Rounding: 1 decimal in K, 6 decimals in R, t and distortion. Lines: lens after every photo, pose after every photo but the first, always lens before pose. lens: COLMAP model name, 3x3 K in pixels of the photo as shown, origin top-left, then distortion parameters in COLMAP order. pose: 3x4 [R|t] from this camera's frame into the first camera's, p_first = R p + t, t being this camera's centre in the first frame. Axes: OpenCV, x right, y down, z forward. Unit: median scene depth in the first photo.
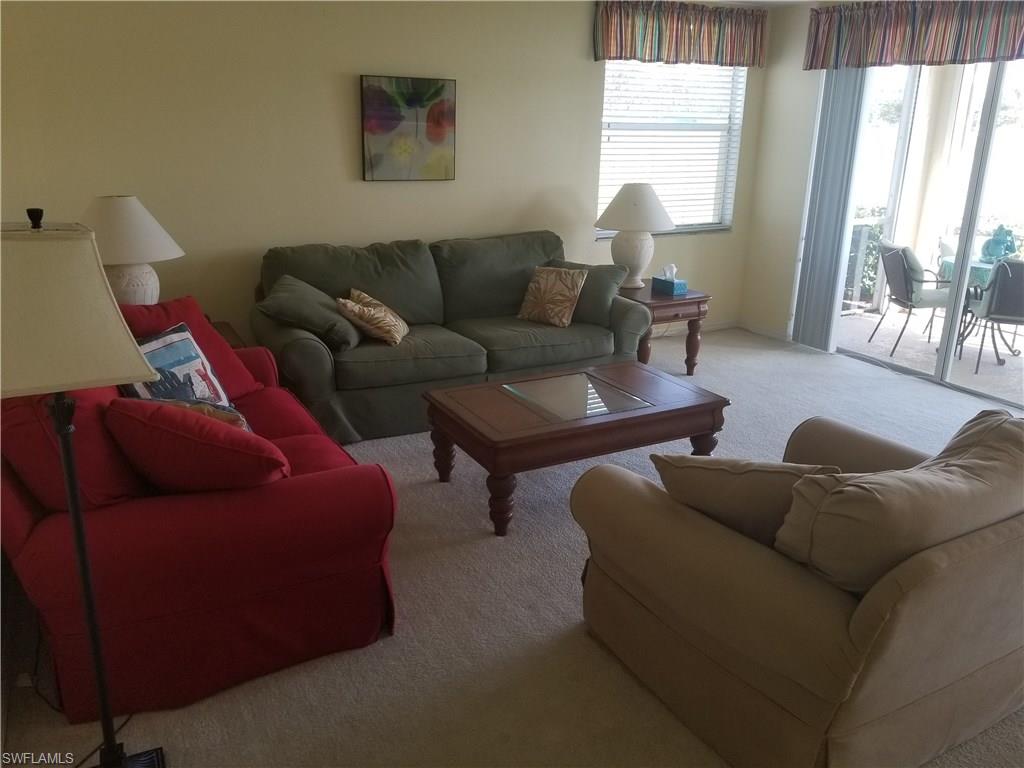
lens RADIAL K [[784.5, 0, 512.0], [0, 784.5, 384.0], [0, 0, 1]] dist [0.049434, -0.072504]
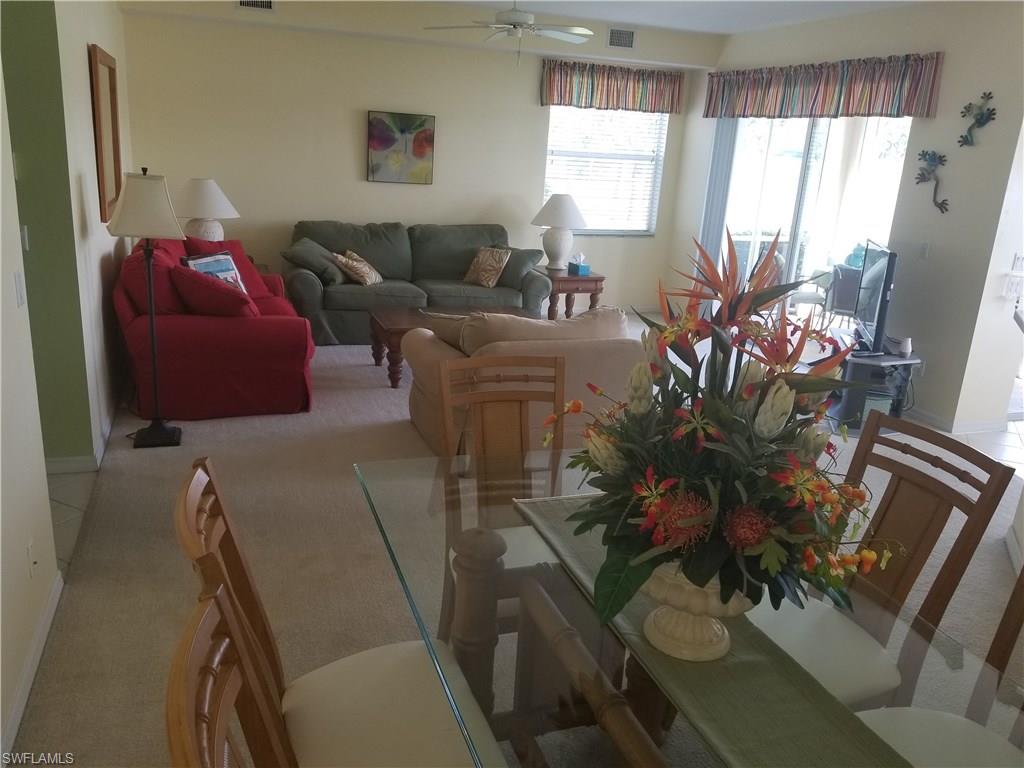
lens RADIAL K [[806.4, 0, 506.8], [0, 806.4, 389.3], [0, 0, 1]] dist [0.091822, -0.177579]
pose [[0.987096, 0.085041, -0.135683, 0.310562], [-0.088937, 0.995774, -0.022905, 0.143585], [0.133162, 0.034677, 0.990487, -0.463860]]
